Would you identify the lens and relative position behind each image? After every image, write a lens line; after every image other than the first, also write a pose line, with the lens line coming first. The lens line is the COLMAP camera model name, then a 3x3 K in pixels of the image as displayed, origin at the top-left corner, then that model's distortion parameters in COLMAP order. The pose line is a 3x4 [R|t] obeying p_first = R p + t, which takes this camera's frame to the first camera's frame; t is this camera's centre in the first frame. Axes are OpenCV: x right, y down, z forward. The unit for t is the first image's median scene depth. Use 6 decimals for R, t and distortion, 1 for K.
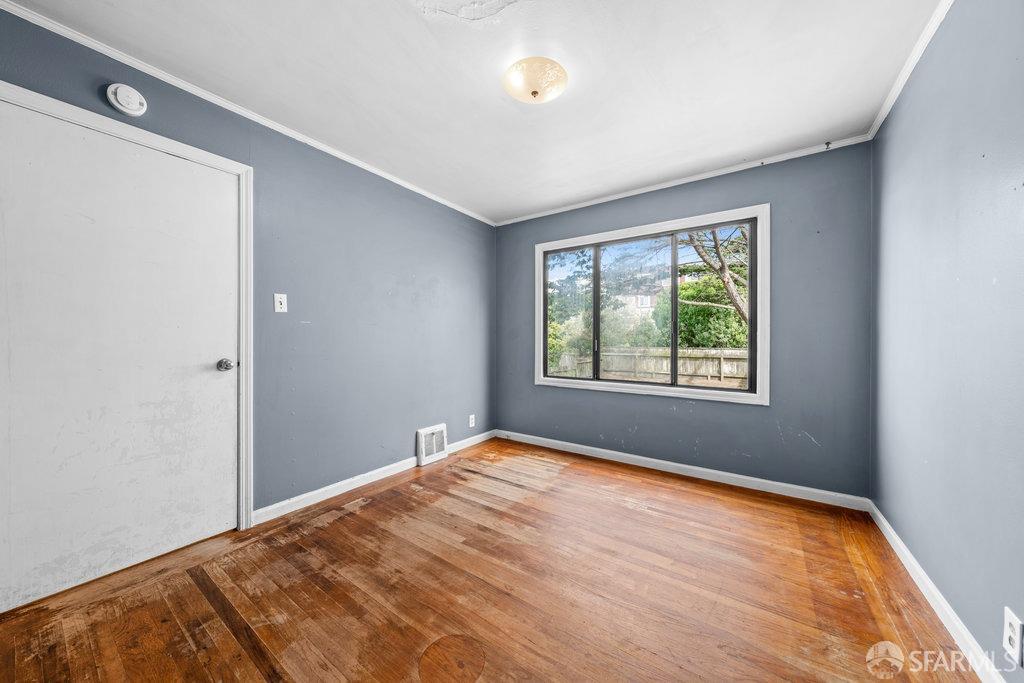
lens RADIAL K [[353.5, 0, 513.1], [0, 353.5, 342.0], [0, 0, 1]] dist [-0.000292, -0.000076]
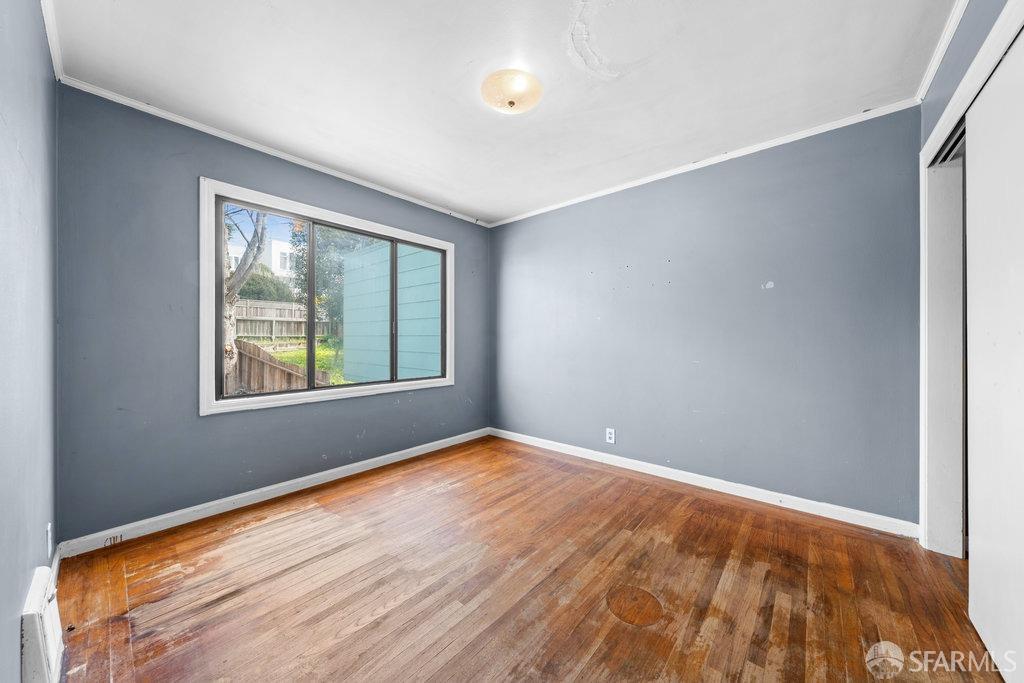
lens RADIAL K [[353.5, 0, 513.1], [0, 353.5, 342.0], [0, 0, 1]] dist [-0.000292, -0.000076]
pose [[0.090551, -0.010490, 0.995837, -0.651868], [0.006331, 0.999930, 0.009958, -0.006159], [-0.995872, 0.005403, 0.090611, 0.599220]]
